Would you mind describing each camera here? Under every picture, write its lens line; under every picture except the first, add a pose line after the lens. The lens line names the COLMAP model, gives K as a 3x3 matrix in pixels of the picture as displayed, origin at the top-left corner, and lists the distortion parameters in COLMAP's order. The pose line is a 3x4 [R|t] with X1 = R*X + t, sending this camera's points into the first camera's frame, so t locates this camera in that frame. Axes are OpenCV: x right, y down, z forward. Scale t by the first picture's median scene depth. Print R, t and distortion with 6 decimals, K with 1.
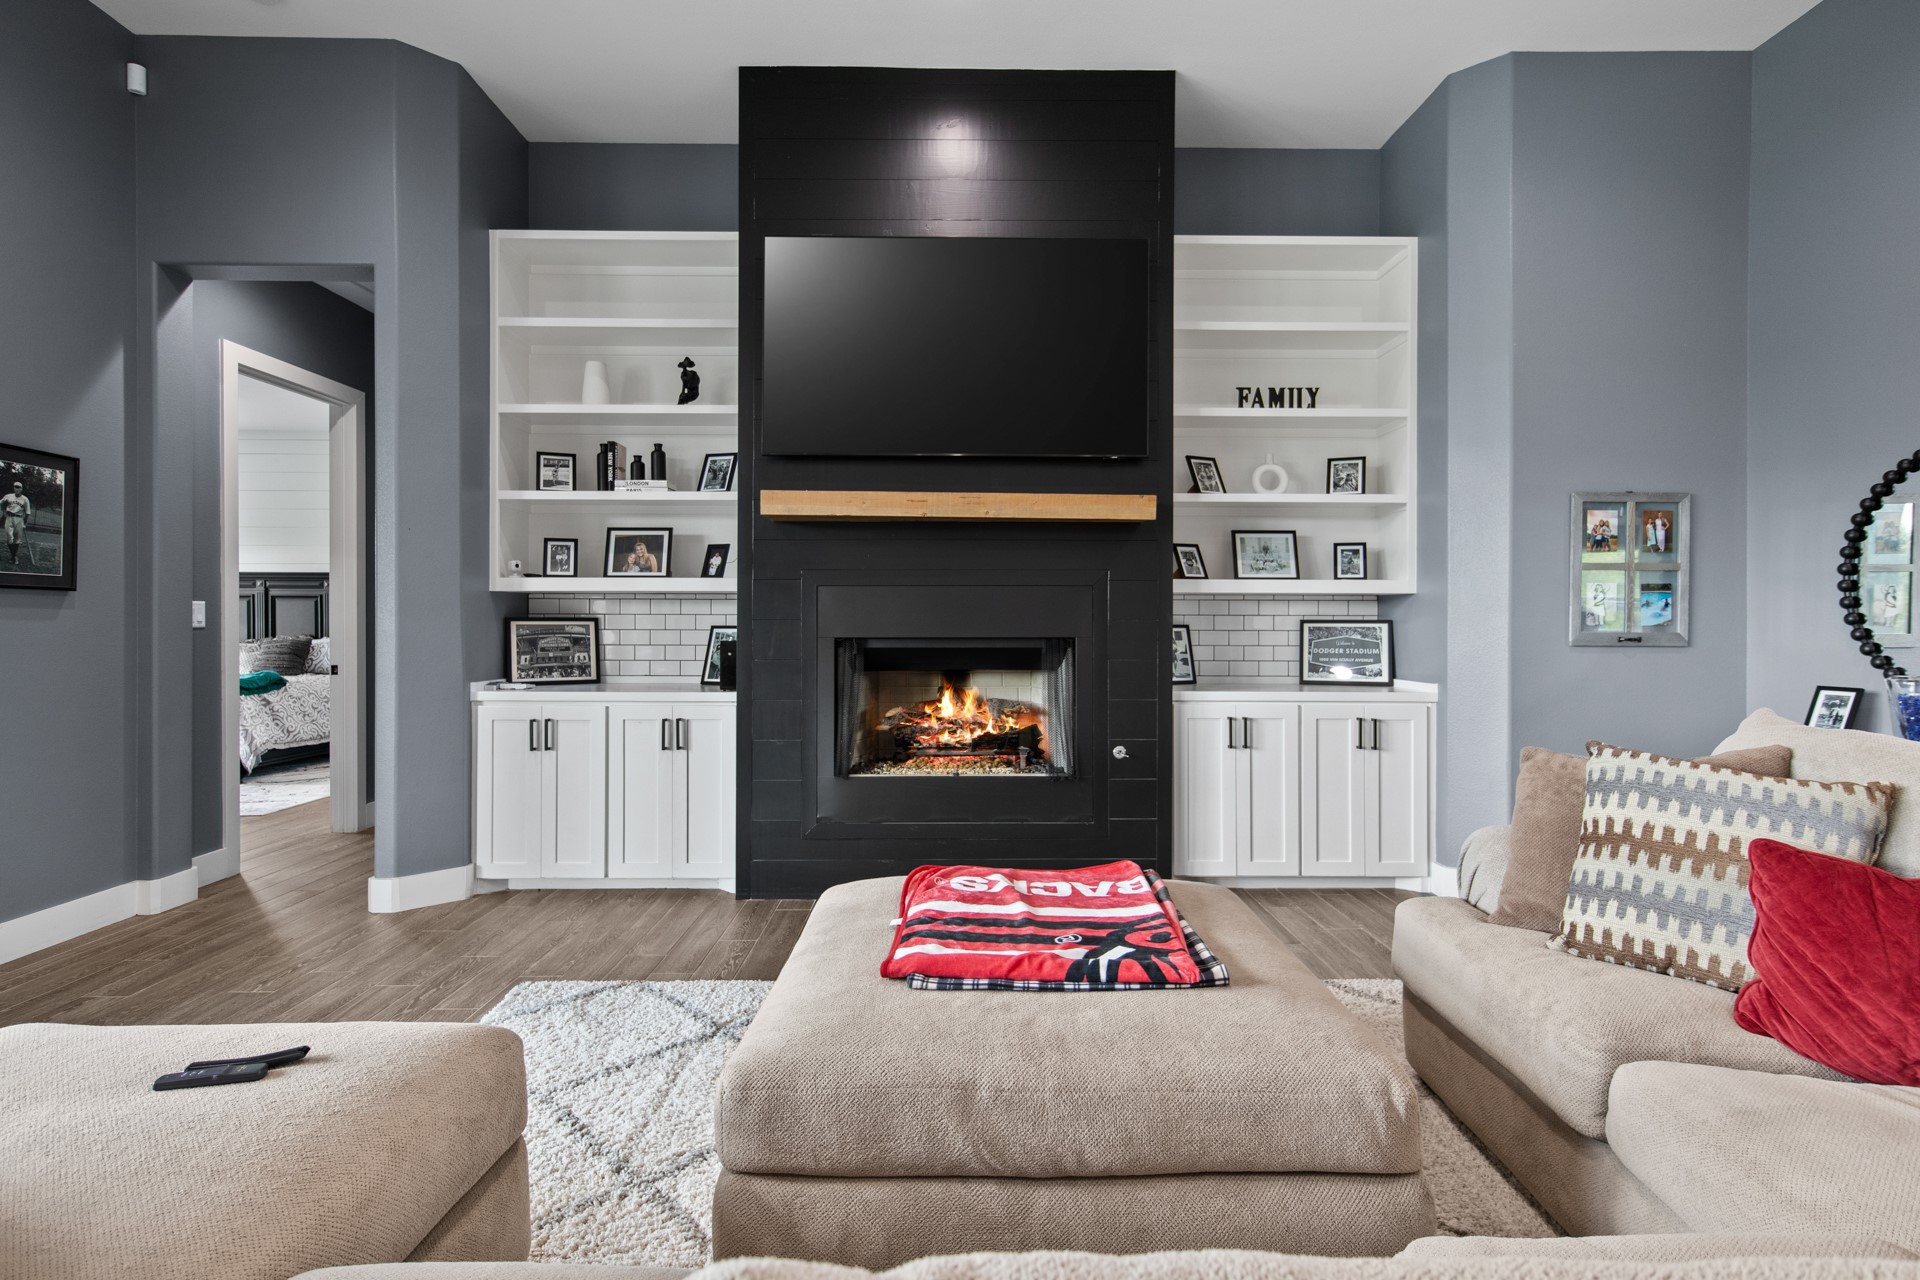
lens RADIAL K [[991.6, 0, 967.0], [0, 991.6, 618.7], [0, 0, 1]] dist [0.009425, -0.000997]
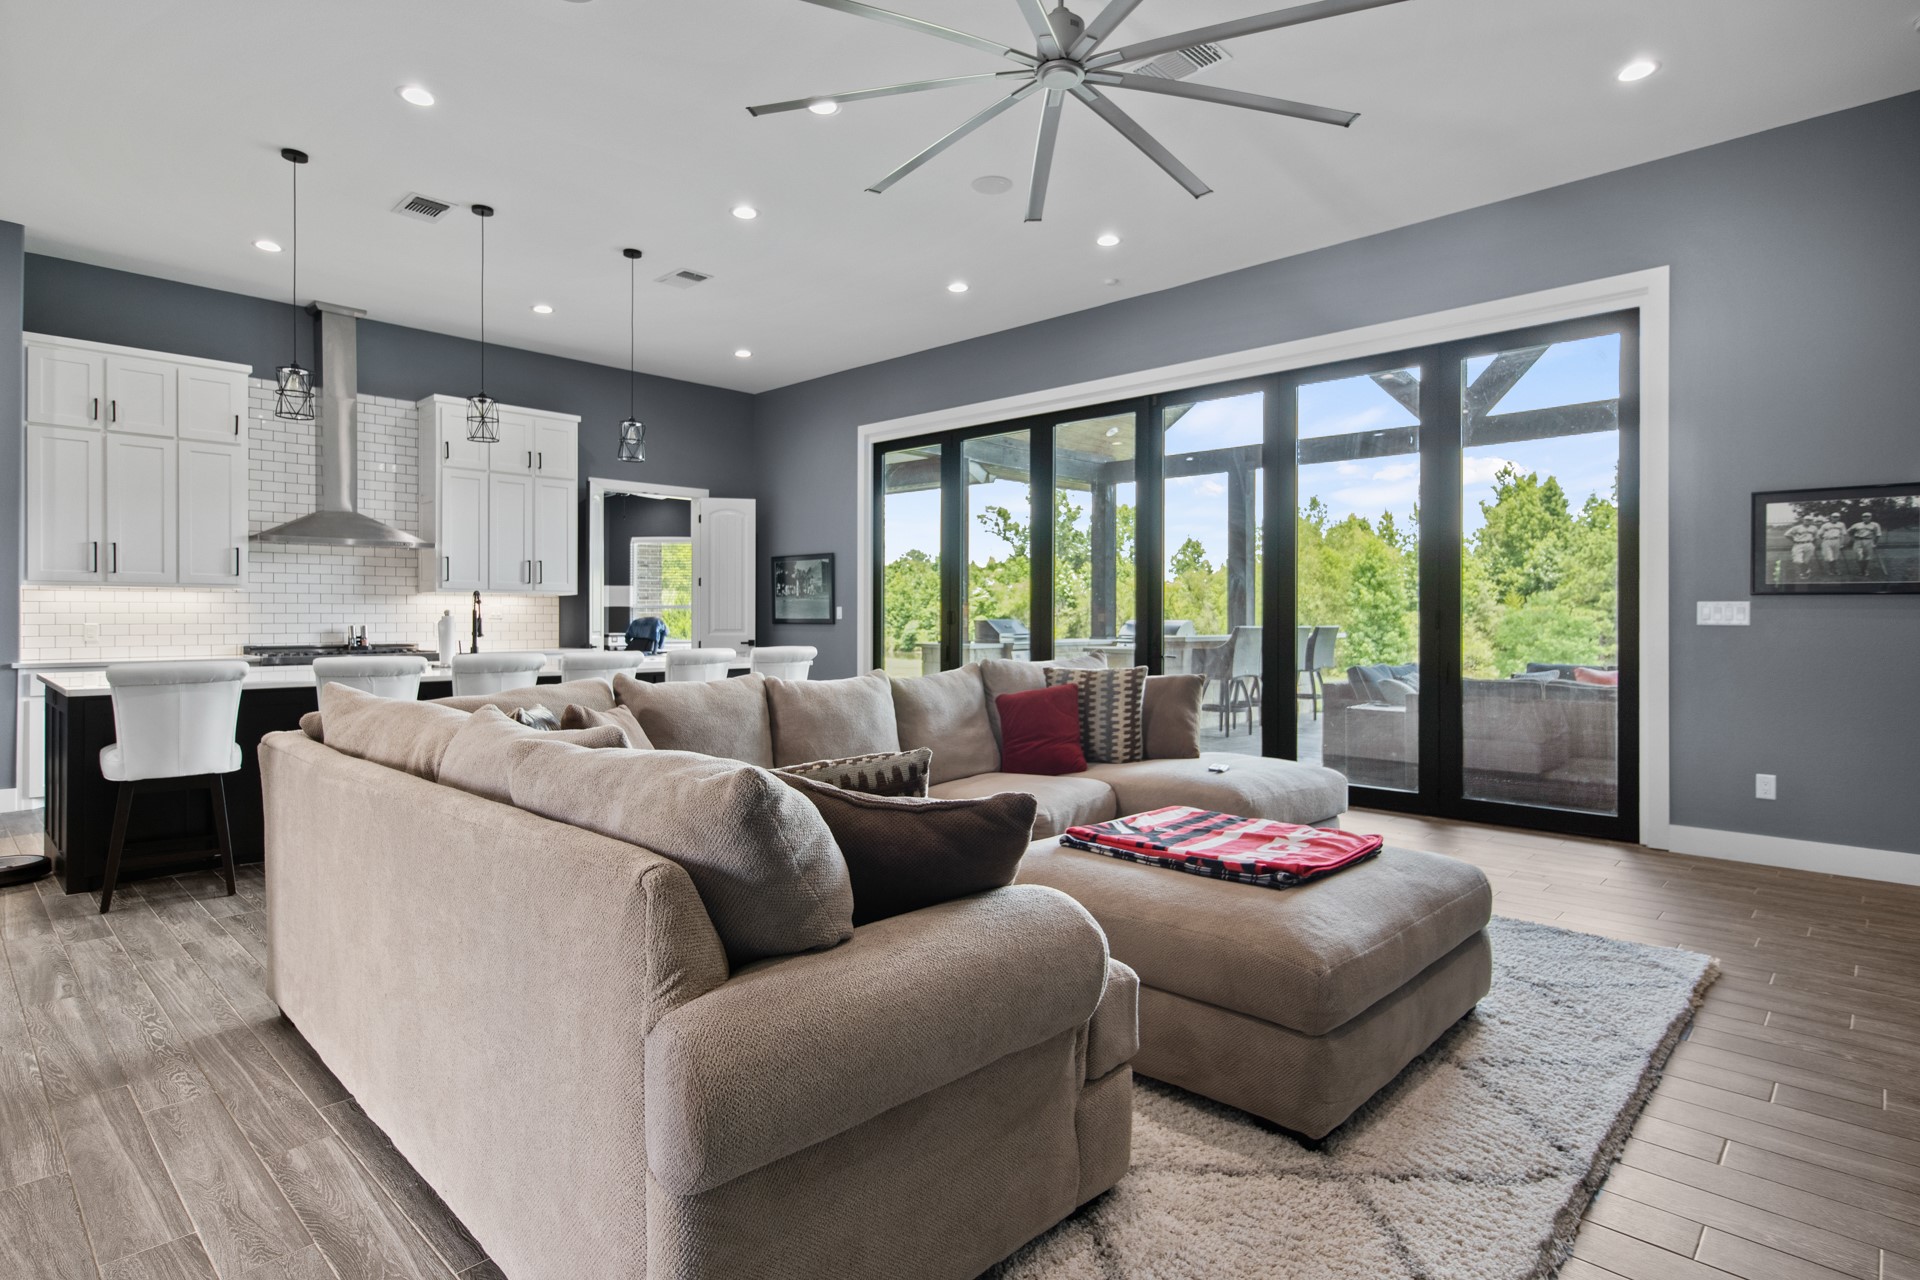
lens RADIAL K [[991.6, 0, 976.1], [0, 991.6, 614.5], [0, 0, 1]] dist [0.009425, -0.000997]
pose [[-0.692095, -0.003645, -0.721798, 0.593605], [-0.002338, 0.999993, -0.002808, 0.001734], [0.721803, -0.000256, -0.692098, 0.794792]]
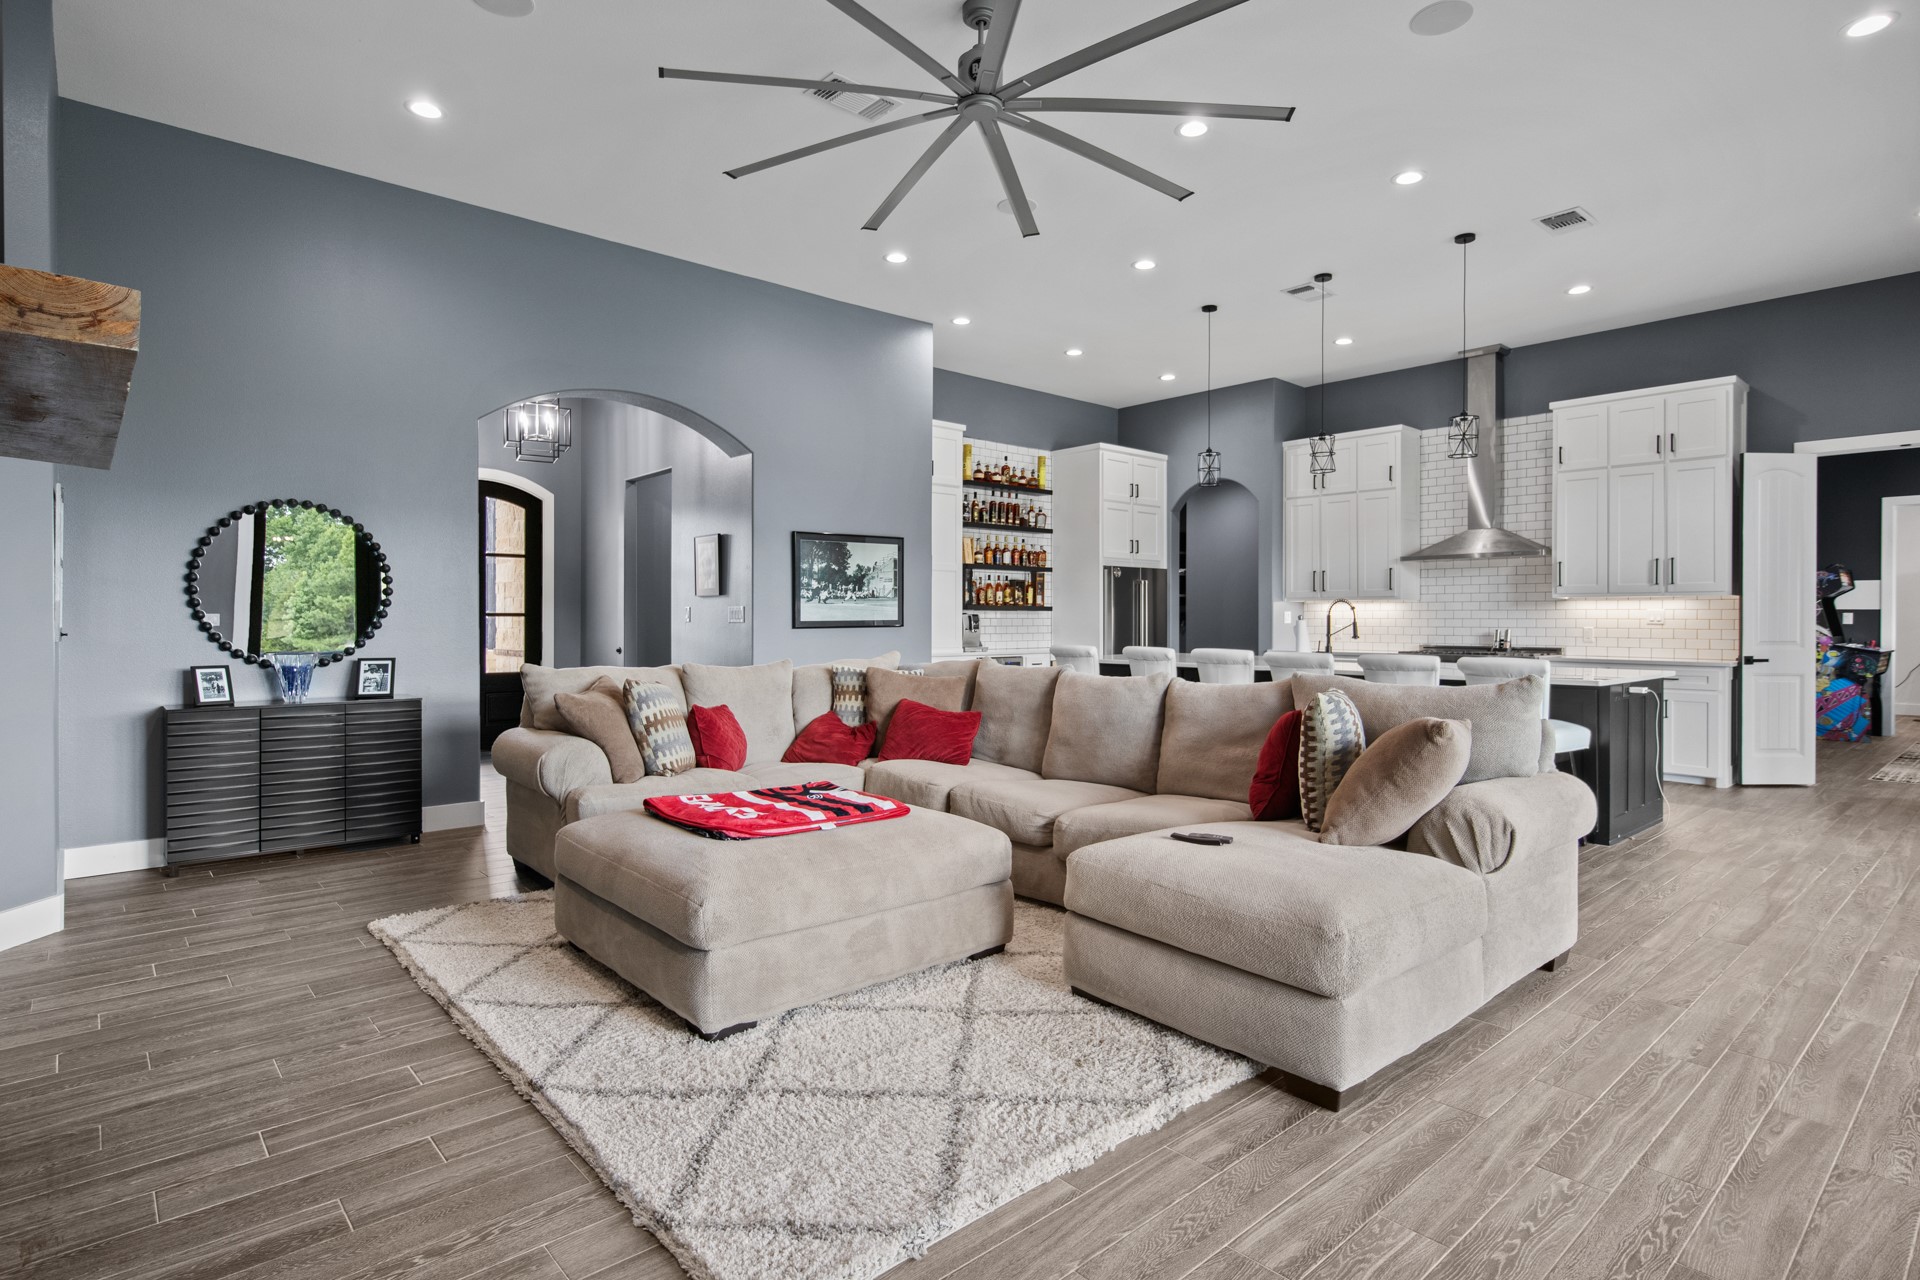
lens RADIAL K [[991.6, 0, 963.2], [0, 991.6, 621.0], [0, 0, 1]] dist [0.009425, -0.000997]
pose [[-0.656426, -0.005725, 0.754368, -0.615250], [-0.004216, 0.999983, 0.003920, -0.000767], [-0.754378, -0.000608, -0.656440, 0.856872]]
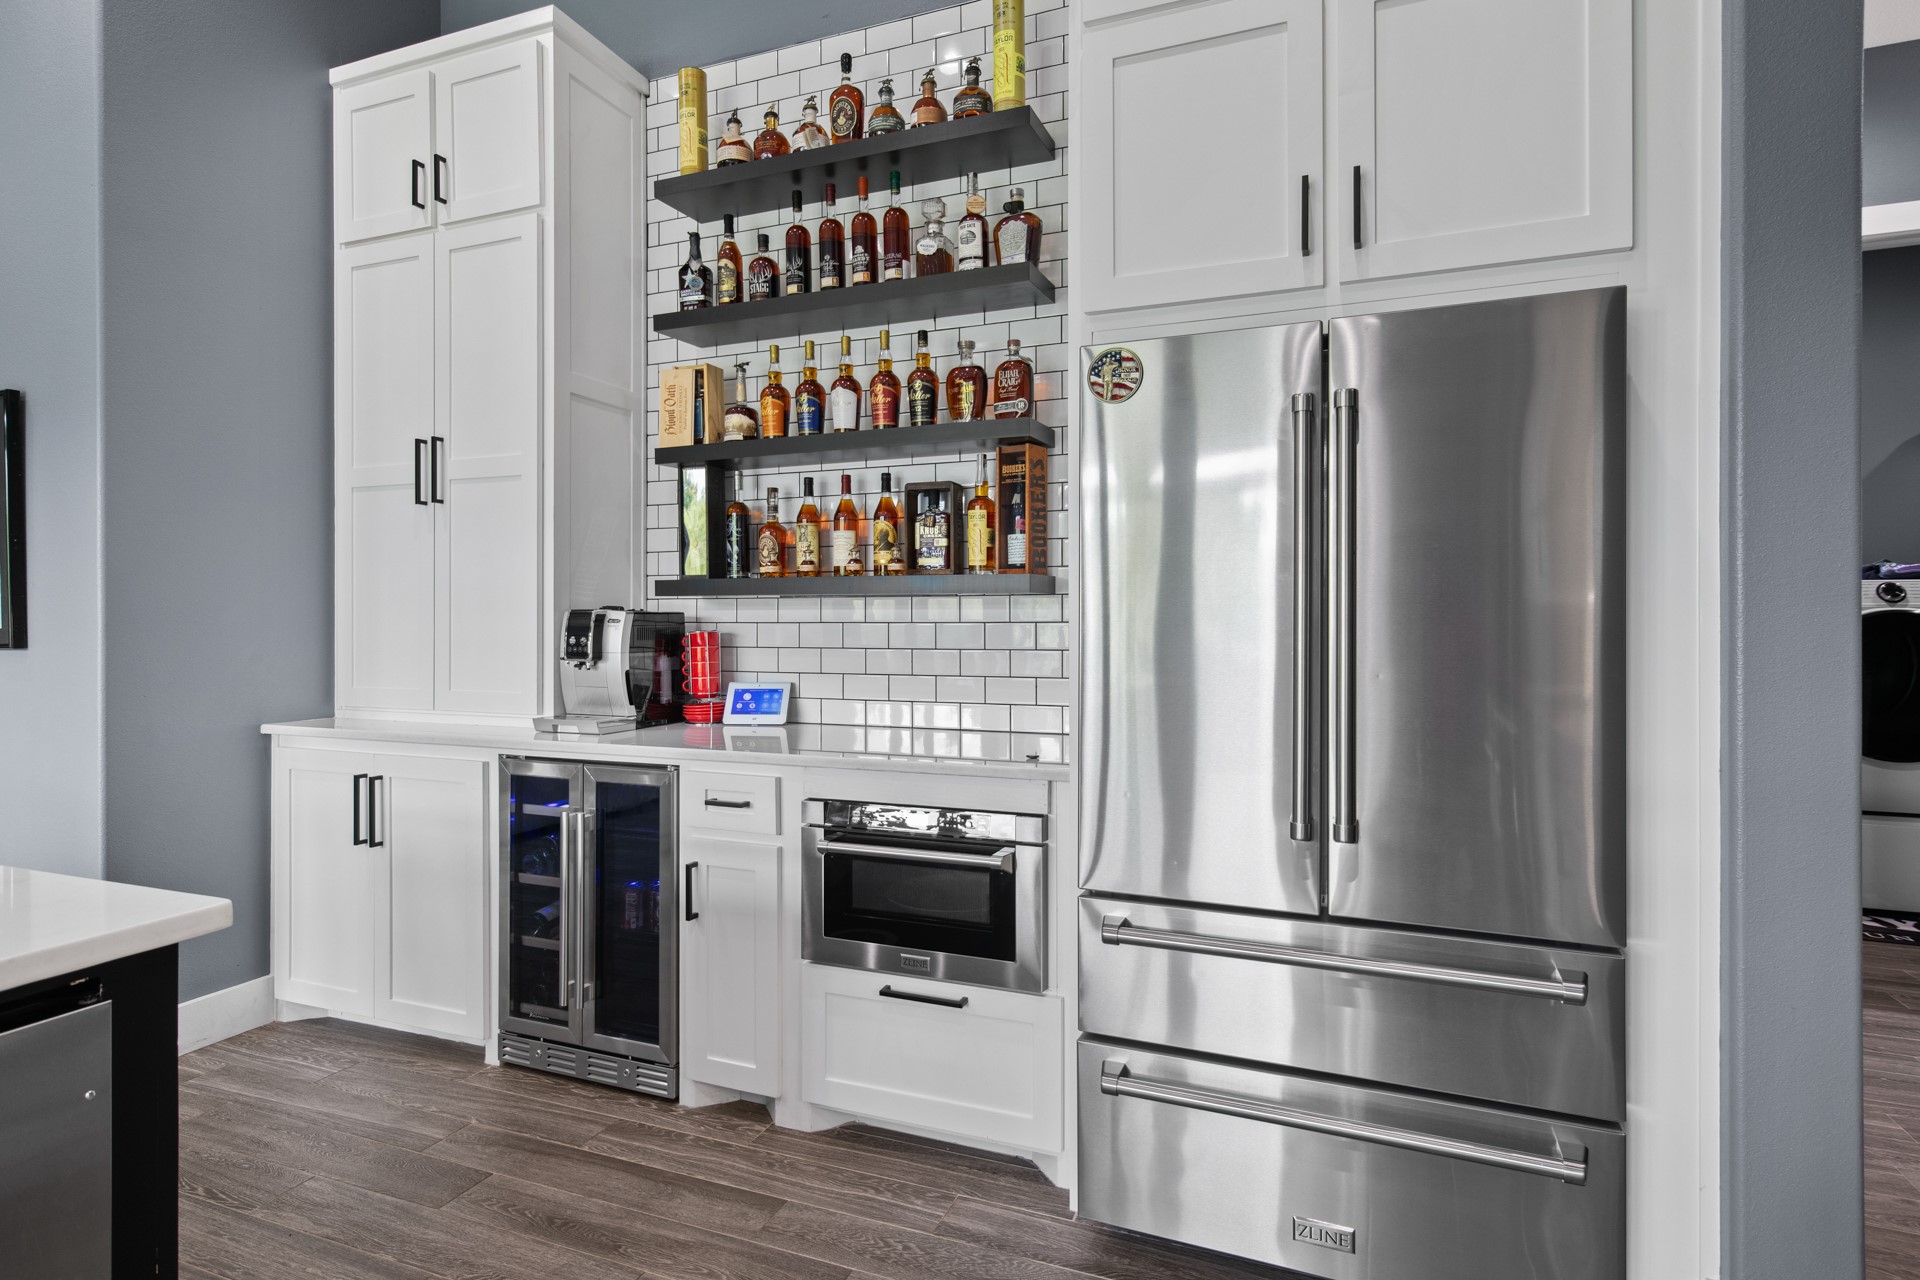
lens RADIAL K [[991.6, 0, 968.1], [0, 991.6, 627.1], [0, 0, 1]] dist [0.009425, -0.000997]
pose [[0.377262, -0.008417, 0.926068, 0.375618], [0.002155, 0.999964, 0.008211, -0.000398], [-0.926104, -0.001102, 0.377266, -0.876230]]
